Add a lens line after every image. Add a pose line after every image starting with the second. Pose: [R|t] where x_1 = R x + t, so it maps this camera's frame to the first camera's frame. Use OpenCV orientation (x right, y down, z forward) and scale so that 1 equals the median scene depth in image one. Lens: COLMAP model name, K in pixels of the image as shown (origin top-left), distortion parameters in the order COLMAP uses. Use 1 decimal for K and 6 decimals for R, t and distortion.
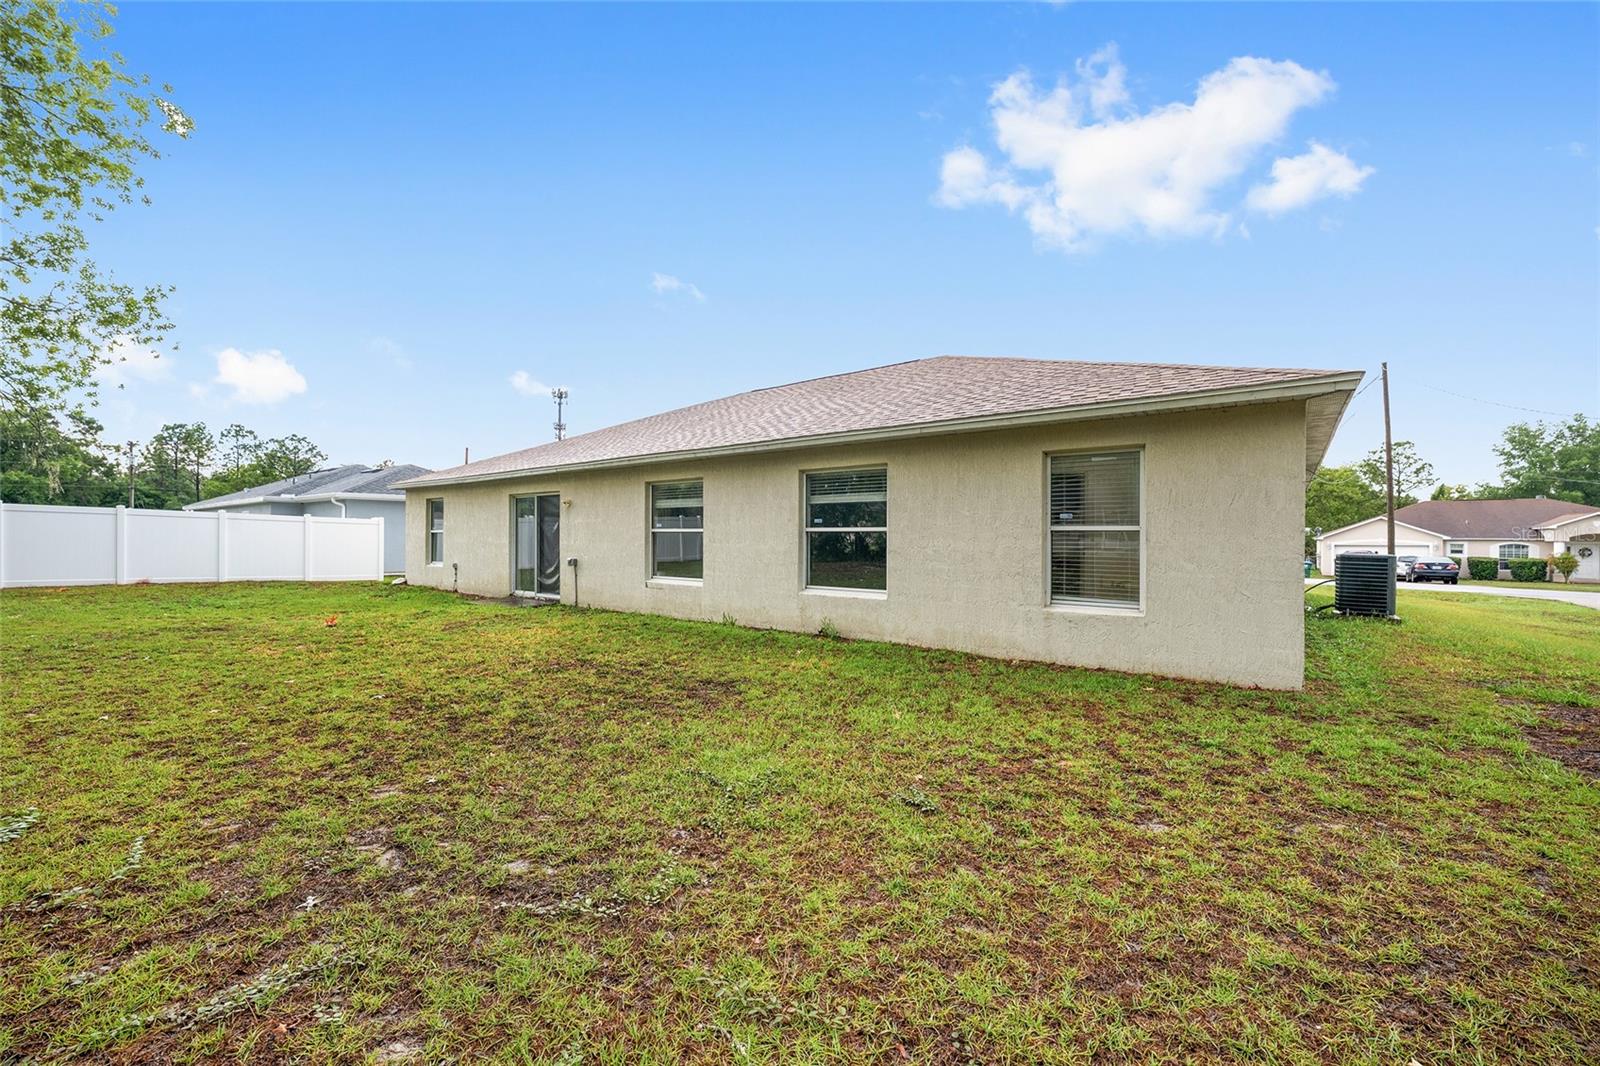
lens RADIAL K [[643.0, 0, 803.6], [0, 643.0, 535.7], [0, 0, 1]] dist [-0.028597, 0.004433]
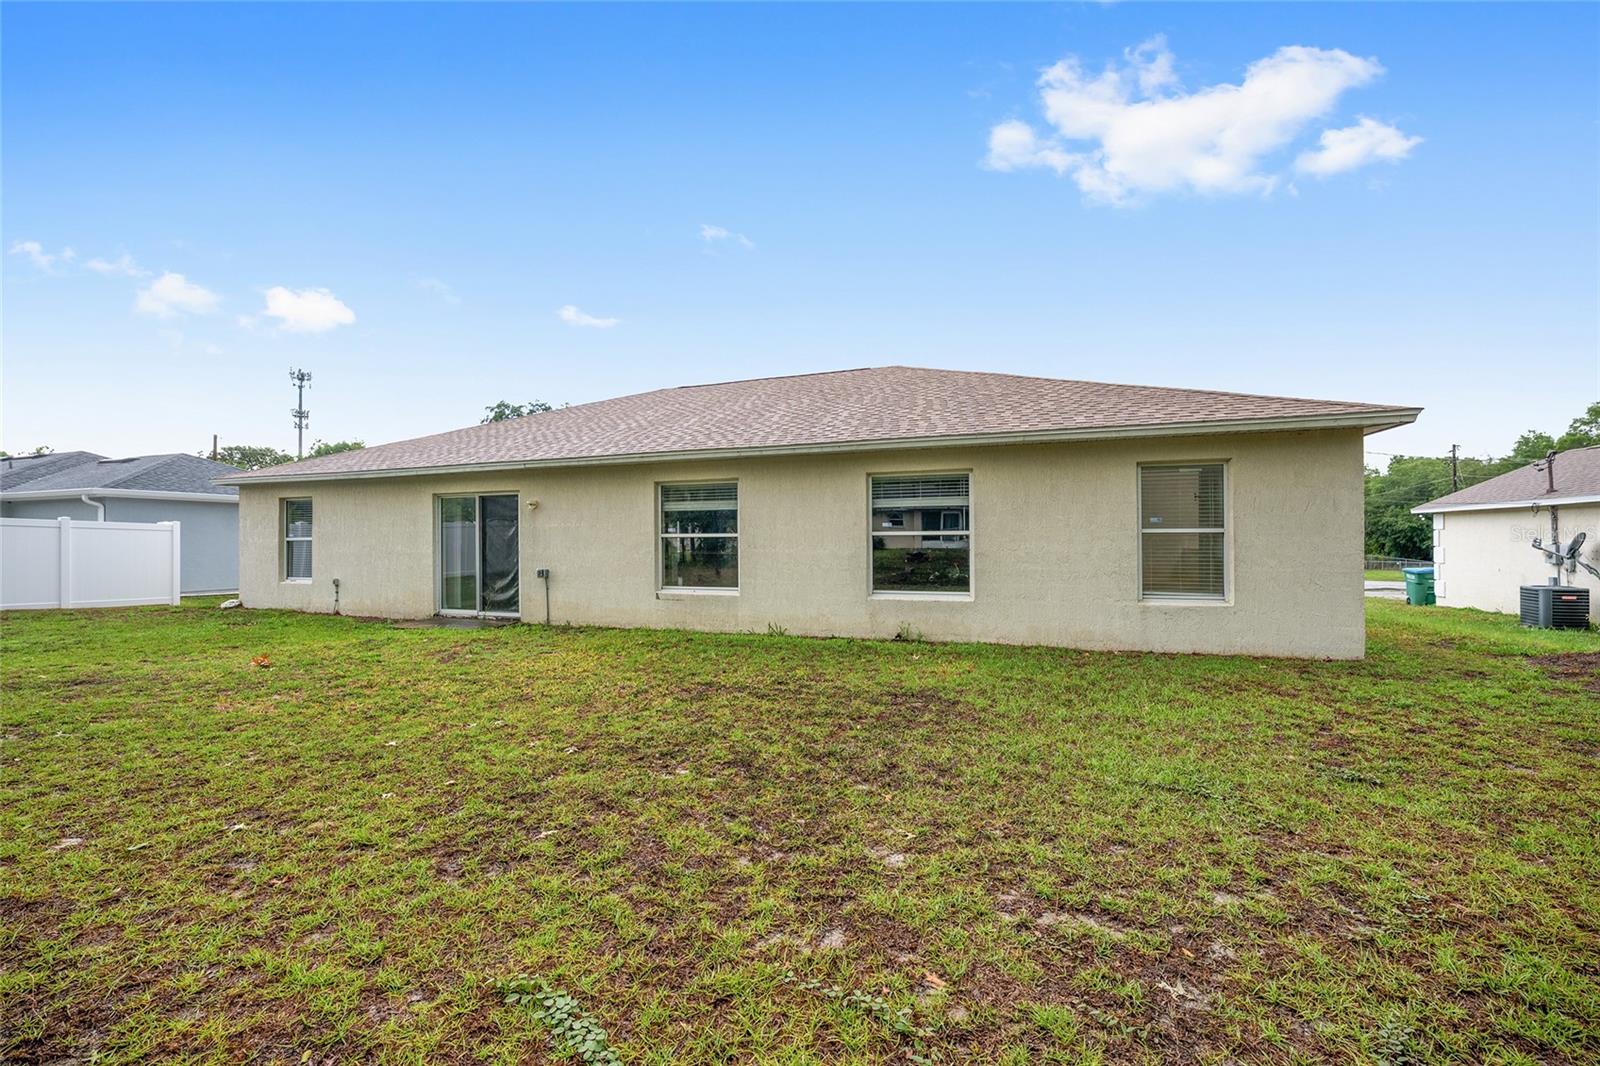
lens RADIAL K [[643.0, 0, 803.6], [0, 643.0, 535.7], [0, 0, 1]] dist [-0.028597, 0.004433]
pose [[0.948894, -0.006470, 0.315529, -0.376017], [0.008689, 0.999946, -0.005624, -0.001526], [-0.315476, 0.008078, 0.948899, 0.093404]]
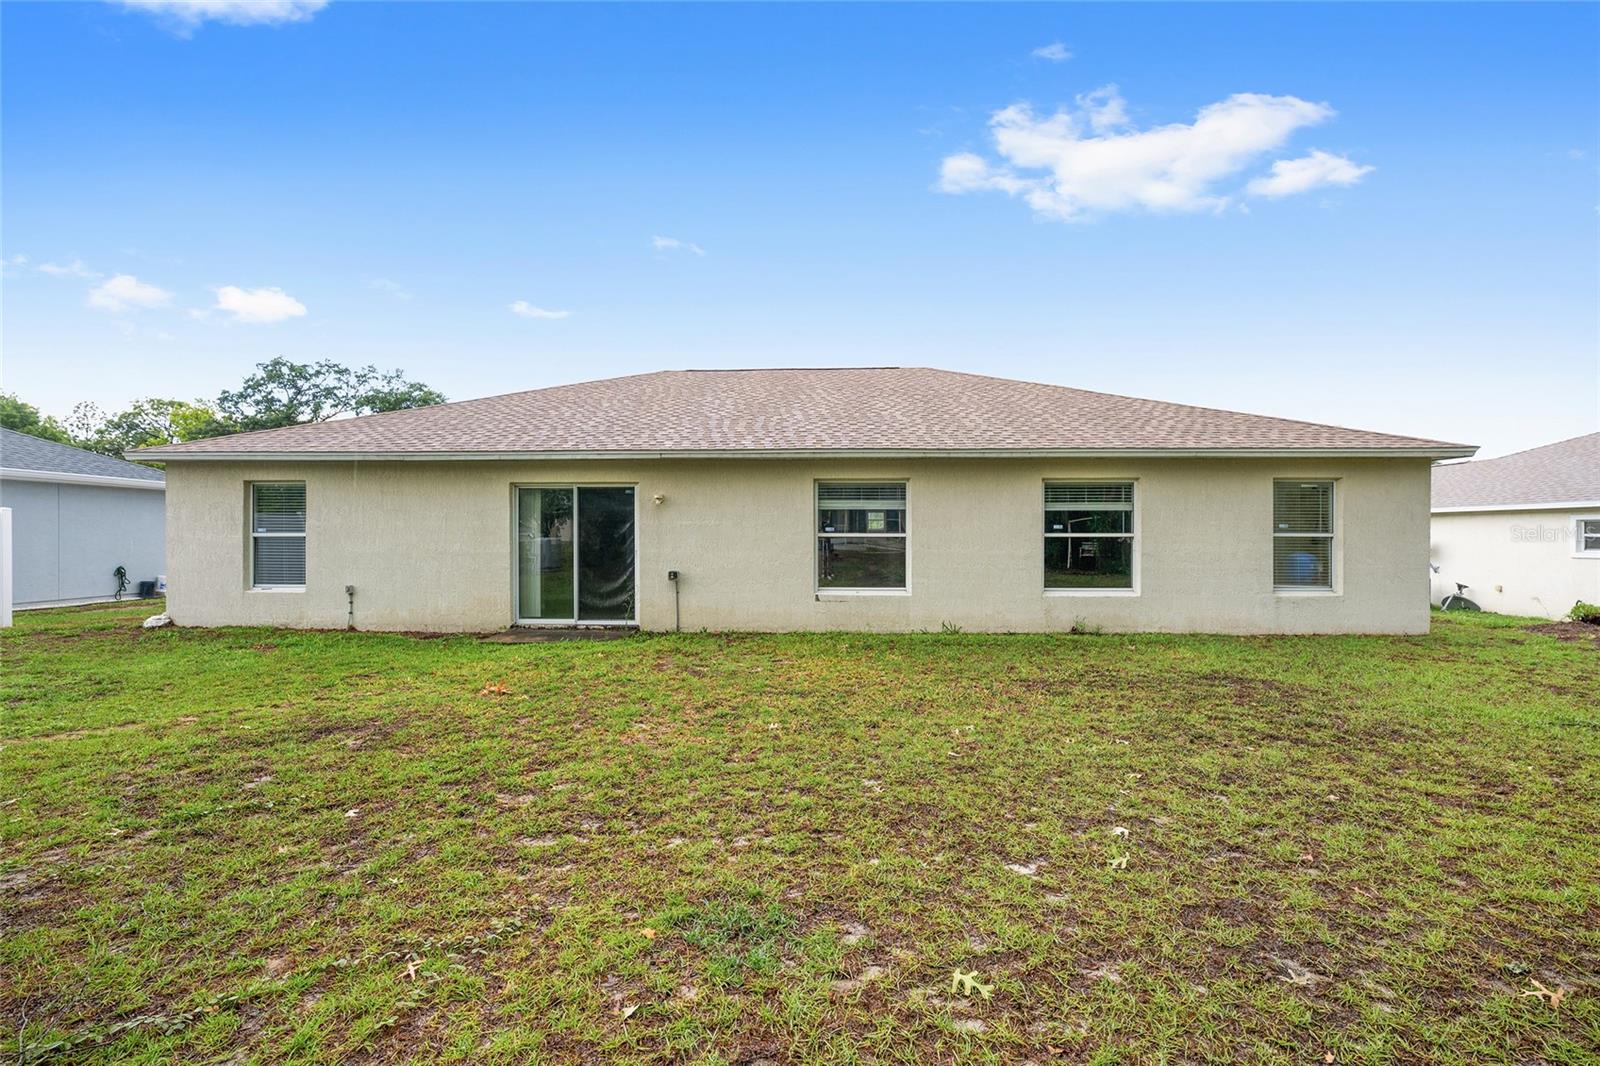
lens RADIAL K [[684.1, 0, 800.0], [0, 684.1, 533.0], [0, 0, 1]] dist [-0.018009, 0.000070]
pose [[0.814438, 0.004136, 0.580235, -0.898749], [0.001610, 0.999955, -0.009388, -0.002717], [-0.580248, 0.008580, 0.814395, 0.297250]]
